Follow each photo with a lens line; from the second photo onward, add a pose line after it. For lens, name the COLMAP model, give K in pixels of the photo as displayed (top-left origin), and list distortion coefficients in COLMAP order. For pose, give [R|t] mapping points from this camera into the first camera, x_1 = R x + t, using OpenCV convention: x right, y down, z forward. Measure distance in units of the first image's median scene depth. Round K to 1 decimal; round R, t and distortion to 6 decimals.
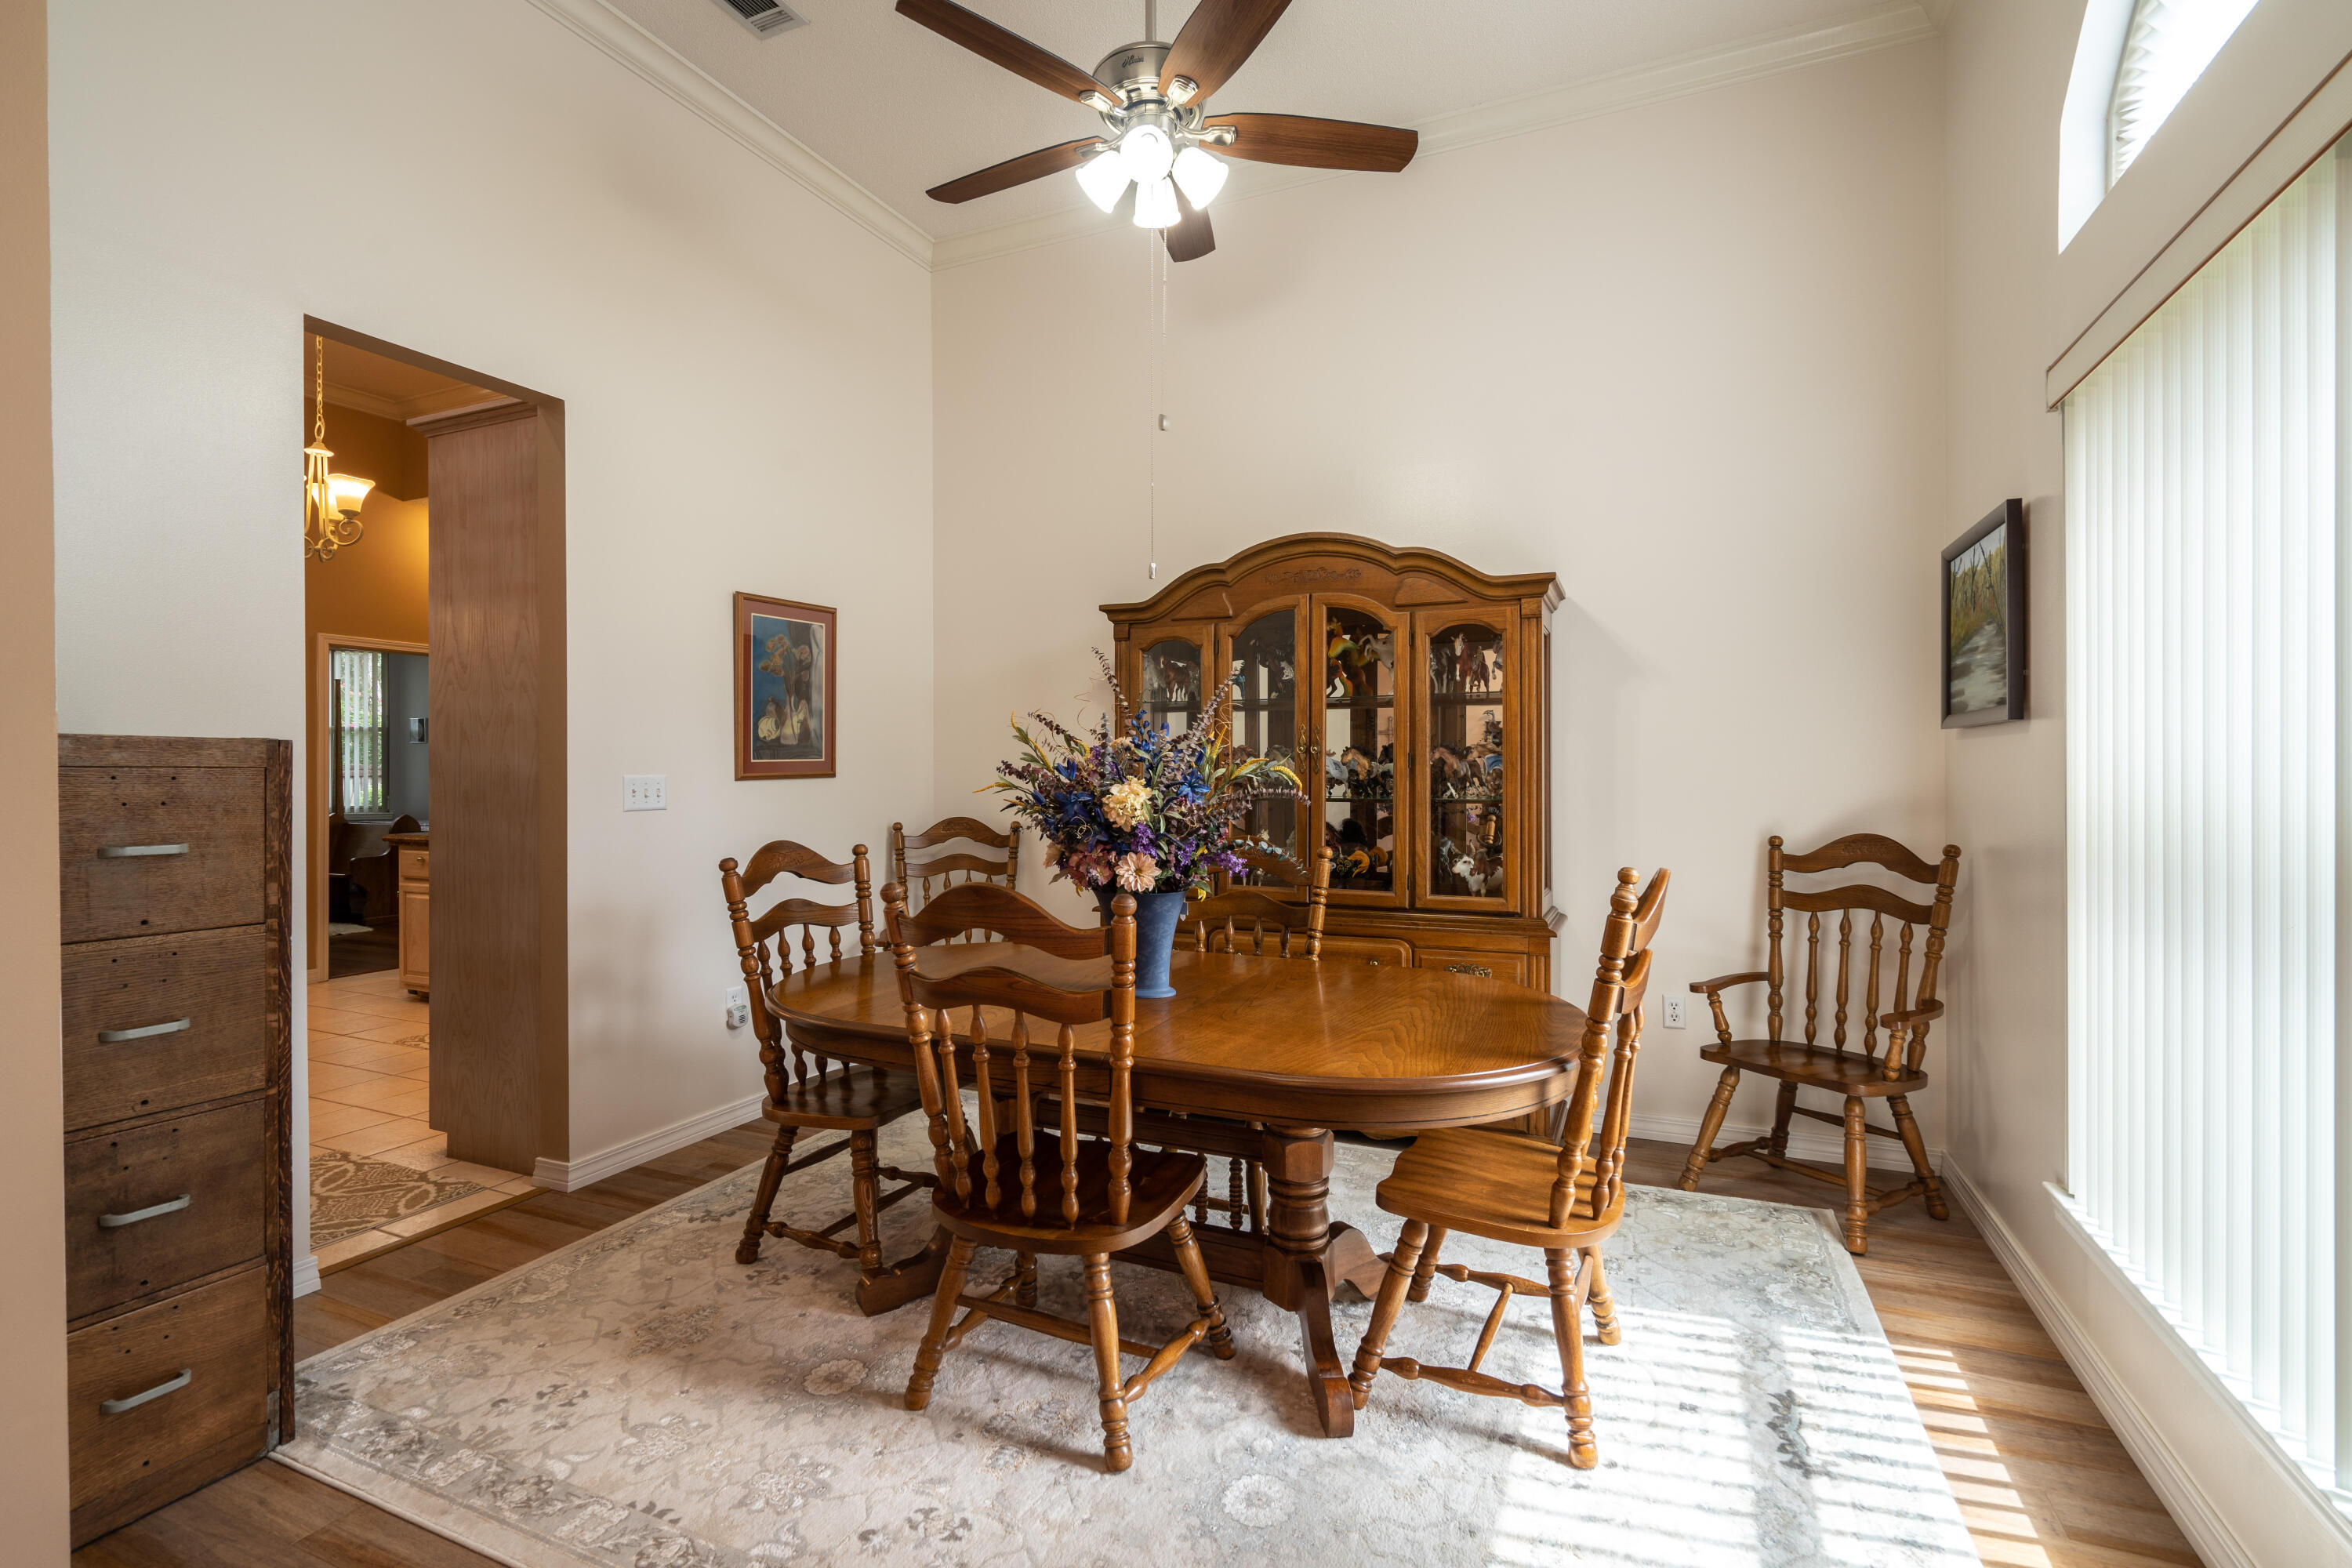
lens RADIAL K [[1068.0, 0, 1195.2], [0, 1068.0, 787.2], [0, 0, 1]] dist [-0.014208, -0.000324]
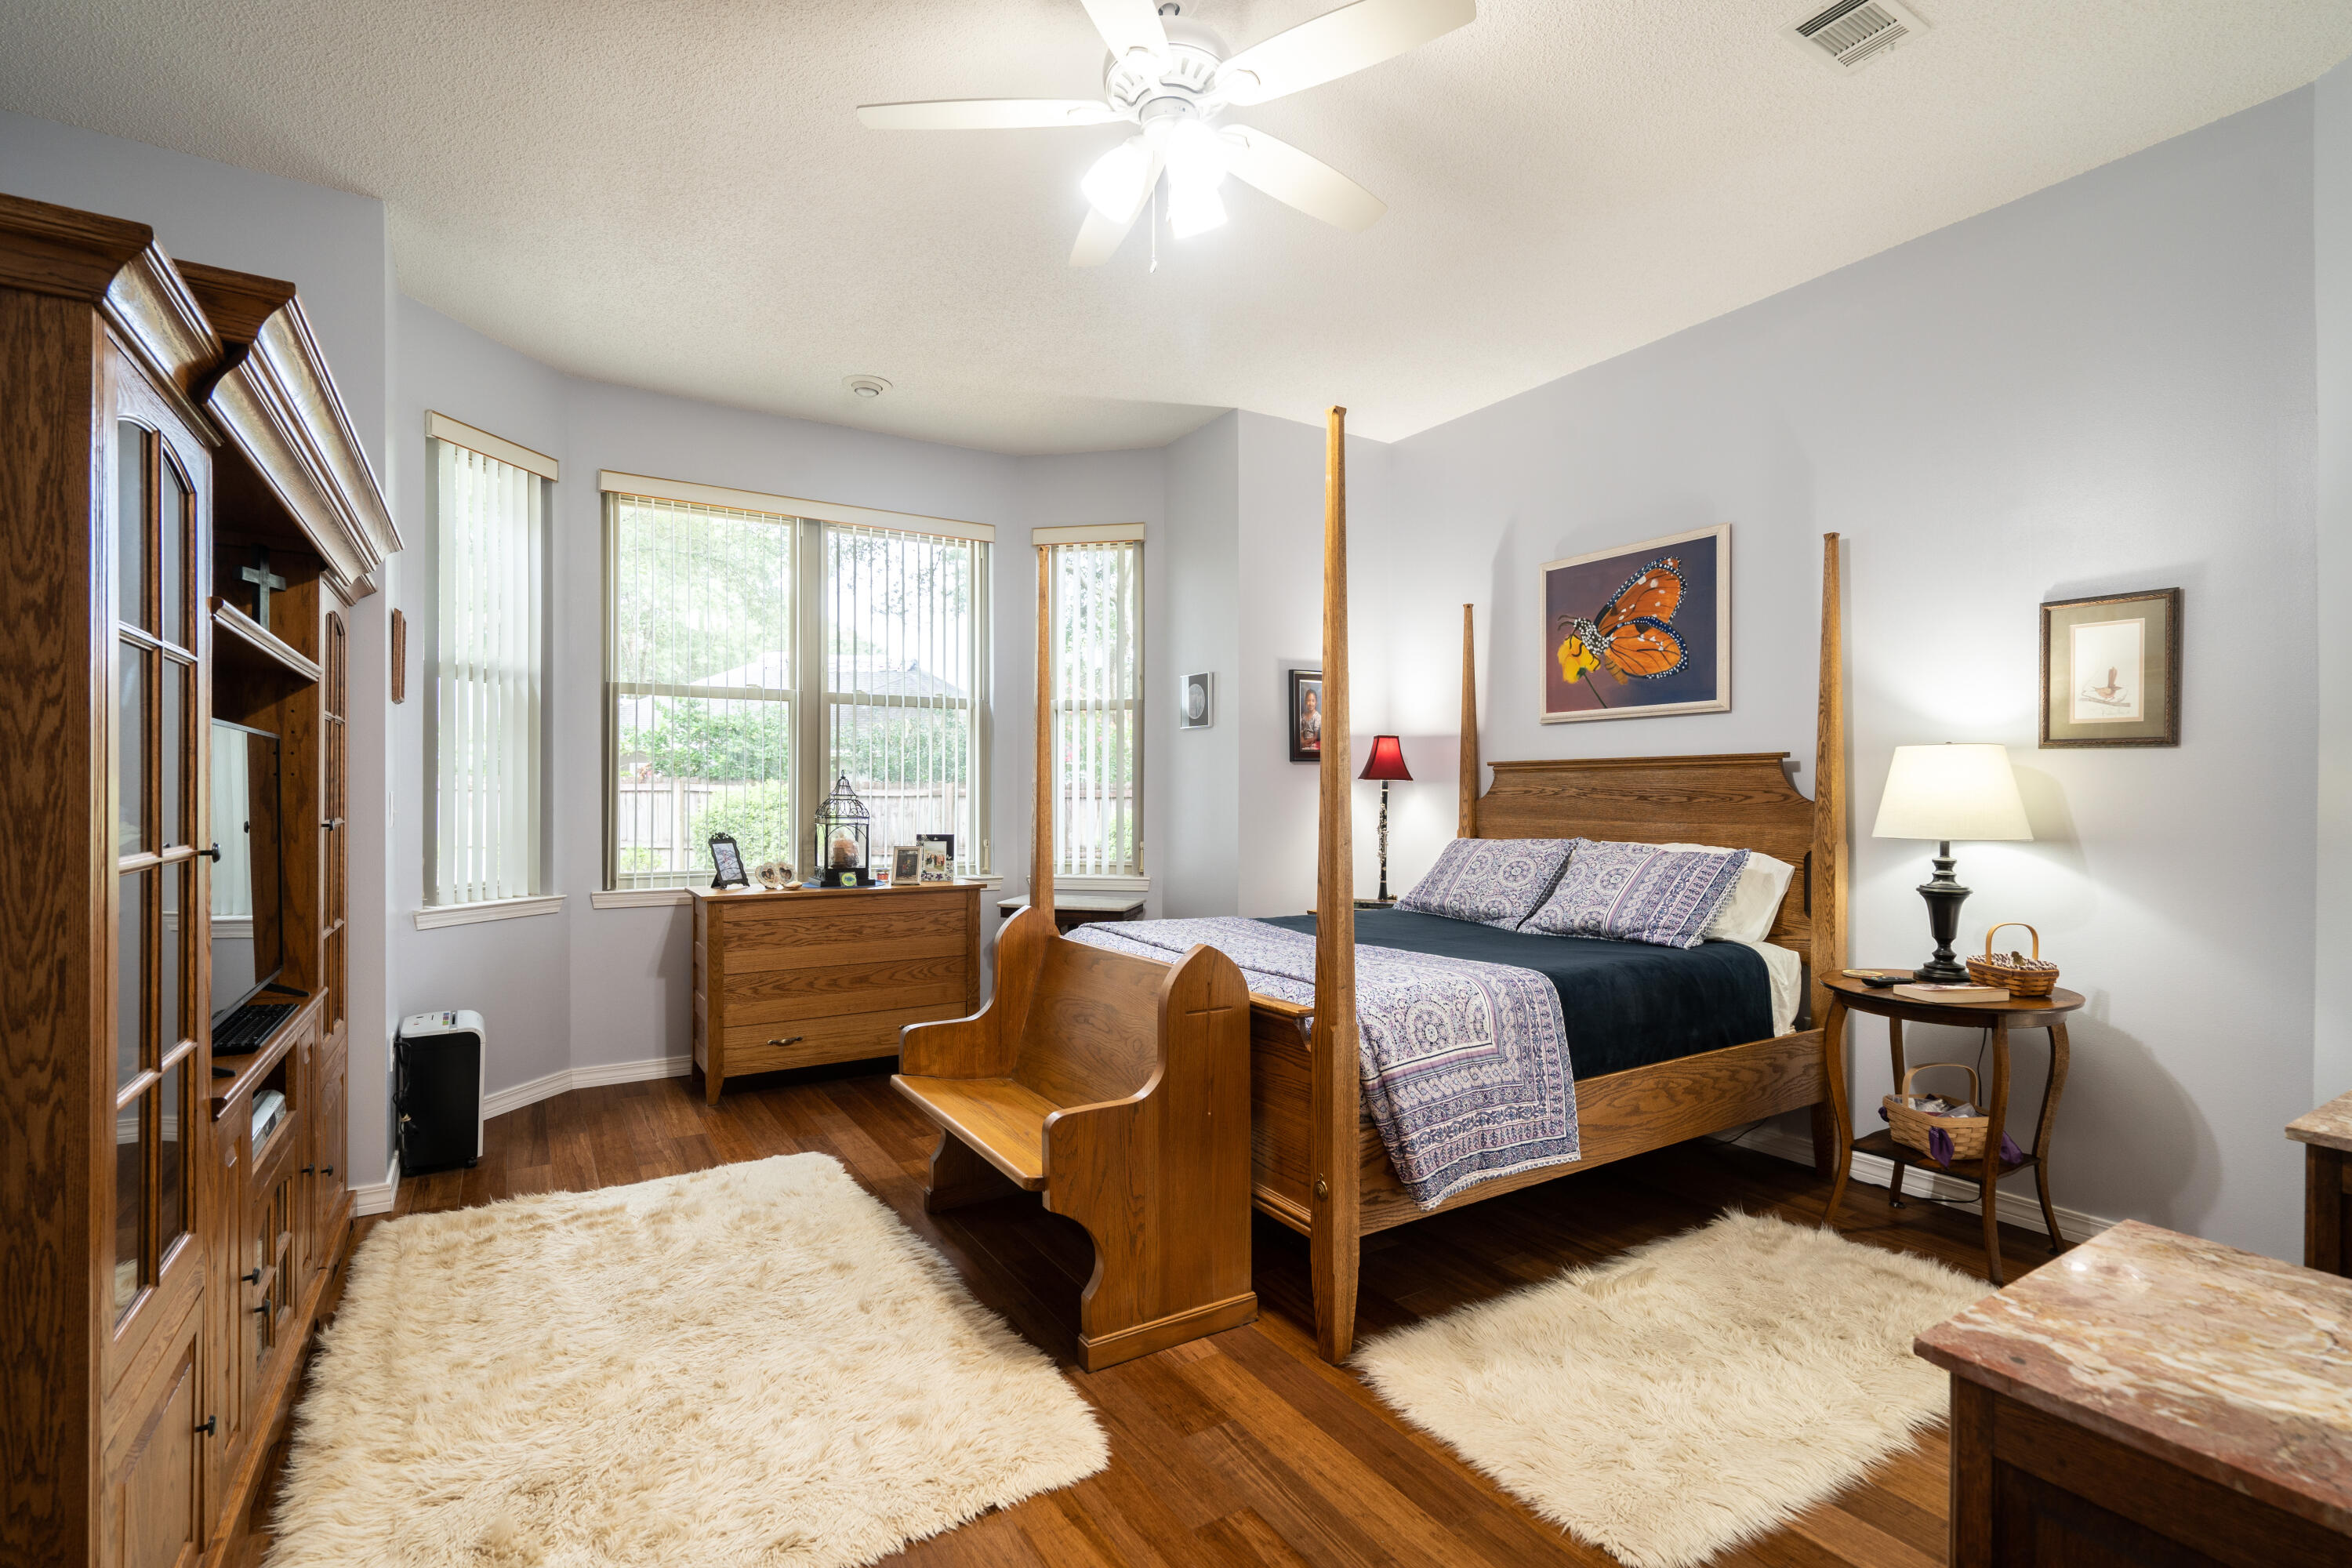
lens RADIAL K [[1066.9, 0, 1172.3], [0, 1066.9, 778.1], [0, 0, 1]] dist [-0.010146, -0.000186]
pose [[0.820606, -0.008088, -0.571438, -0.484238], [0.000676, 0.999913, -0.013182, -0.014164], [0.571495, 0.010431, 0.820540, 0.624000]]
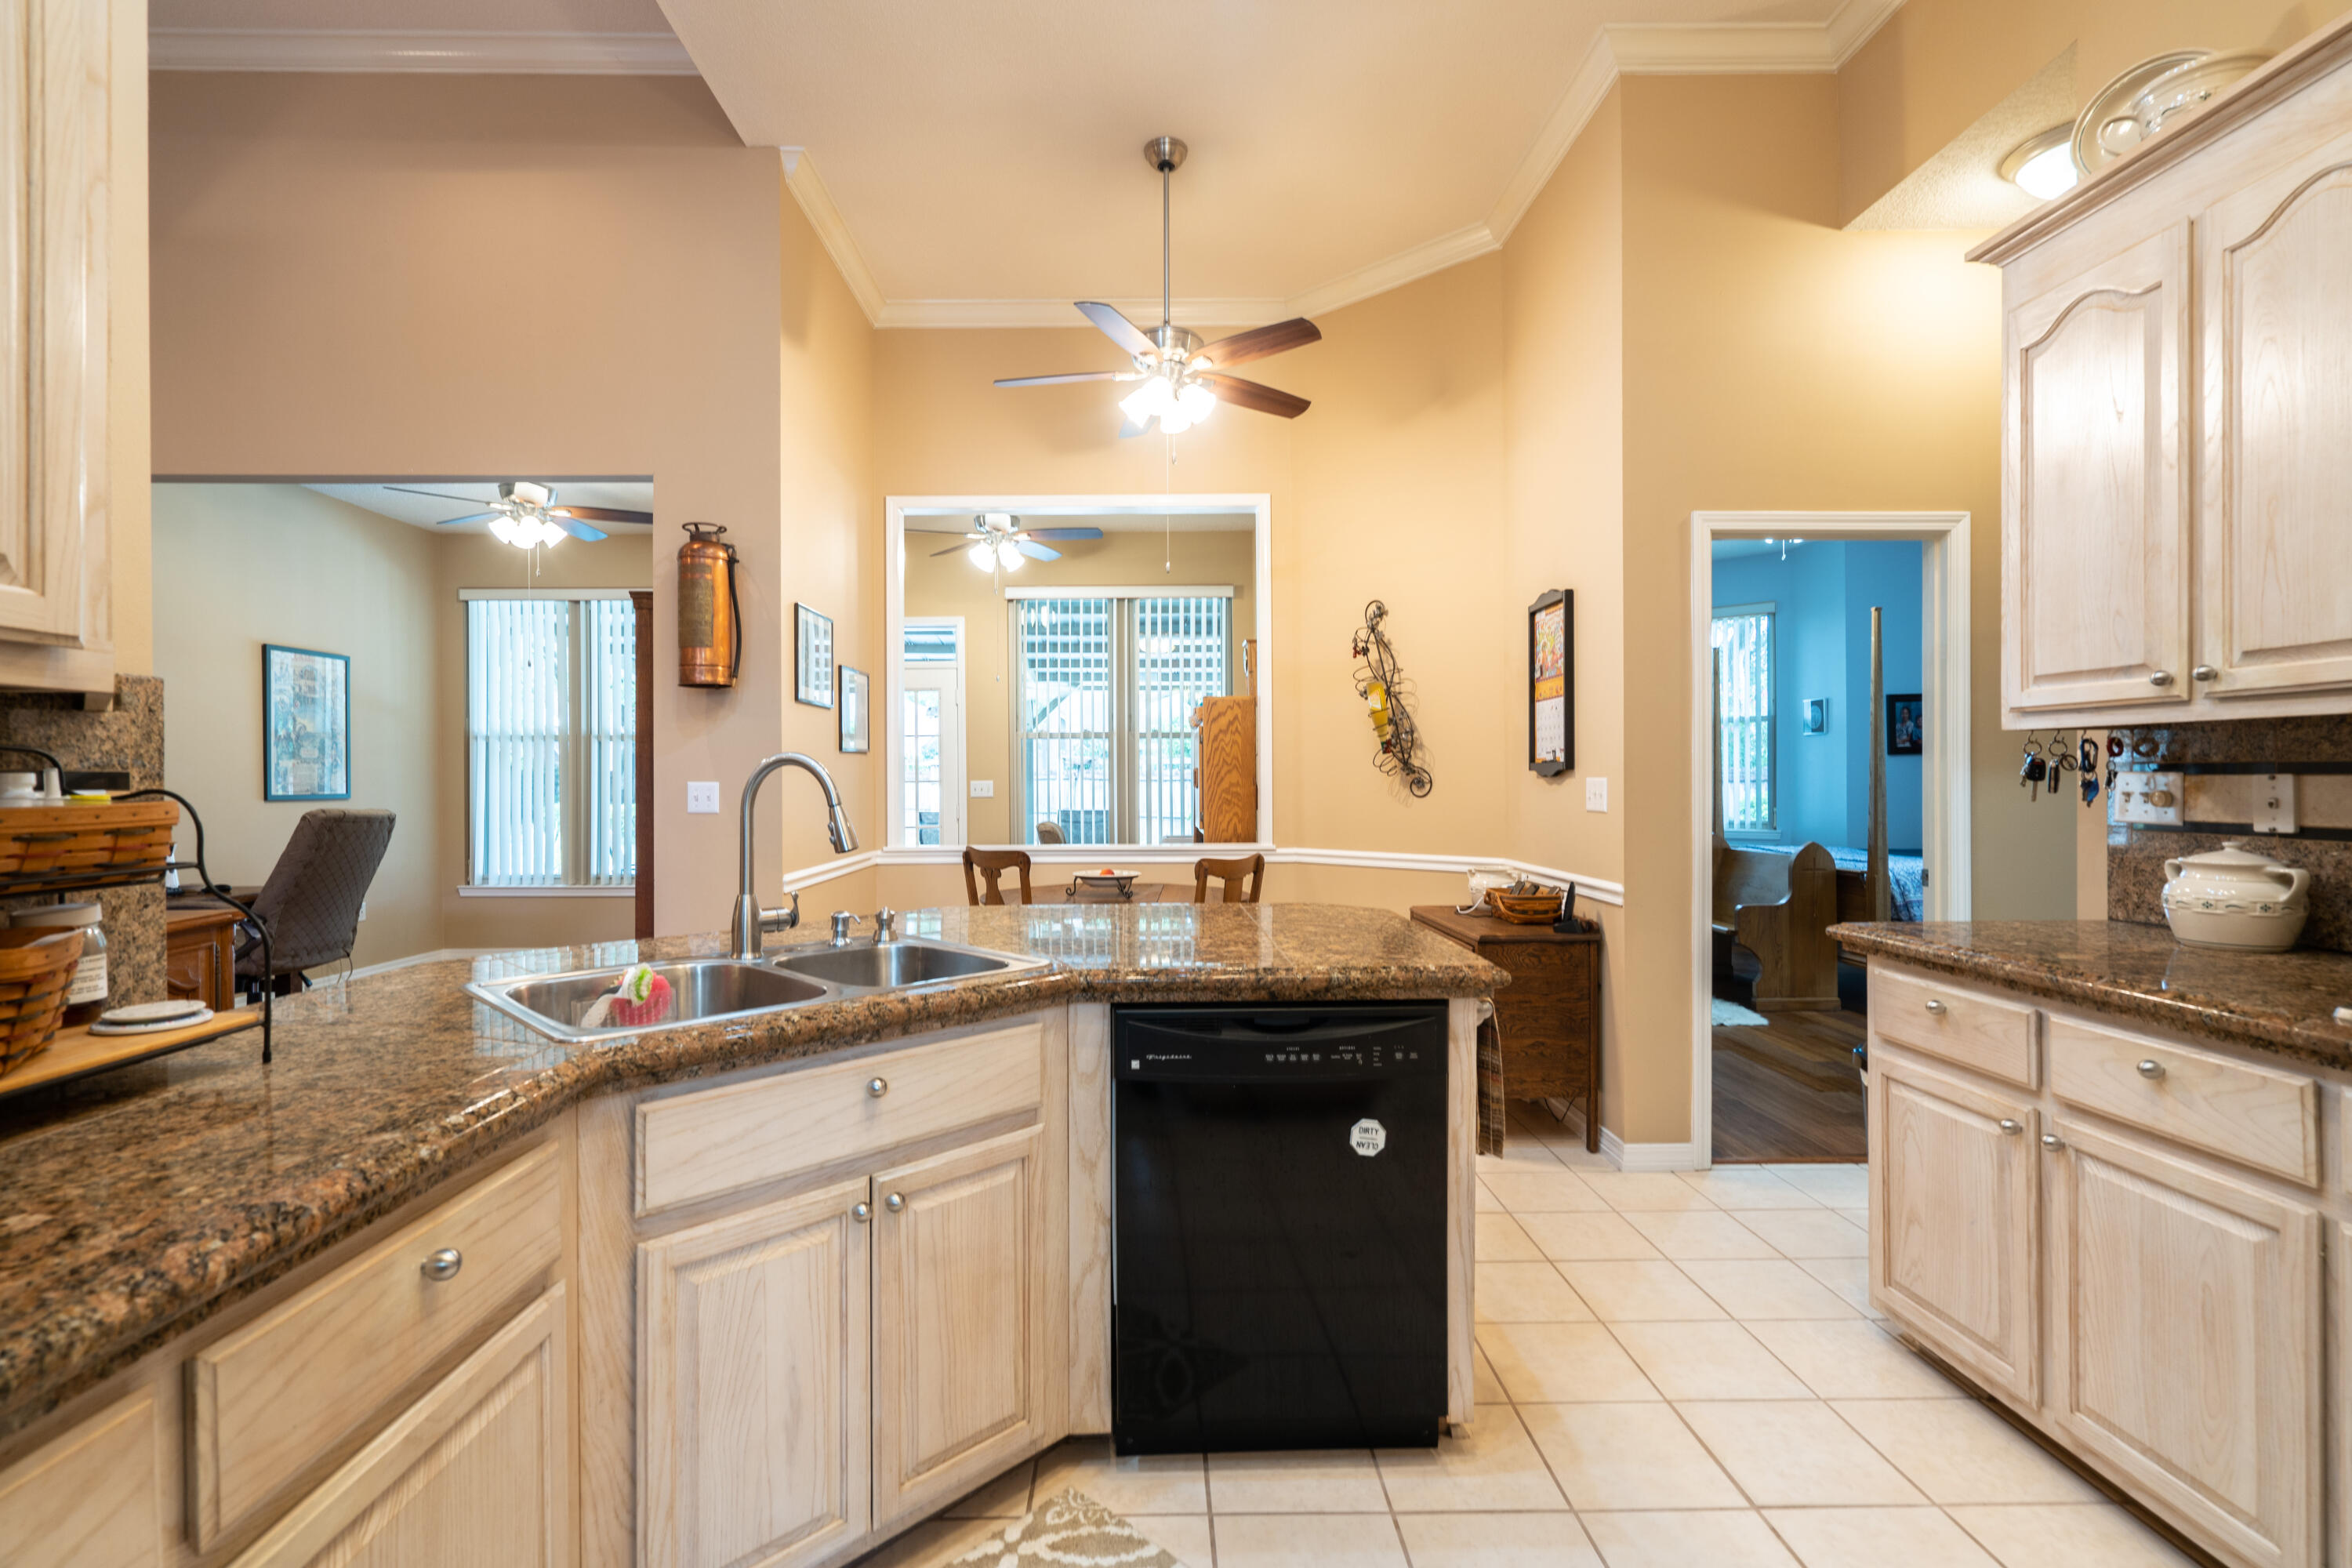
lens RADIAL K [[1058.3, 0, 1167.5], [0, 1058.3, 780.8], [0, 0, 1]] dist [-0.002516, -0.000267]
pose [[0.407859, -0.002461, -0.913042, -0.265440], [0.003542, 0.999993, -0.001112, -0.011583], [0.913038, -0.002781, 0.407865, 0.316805]]
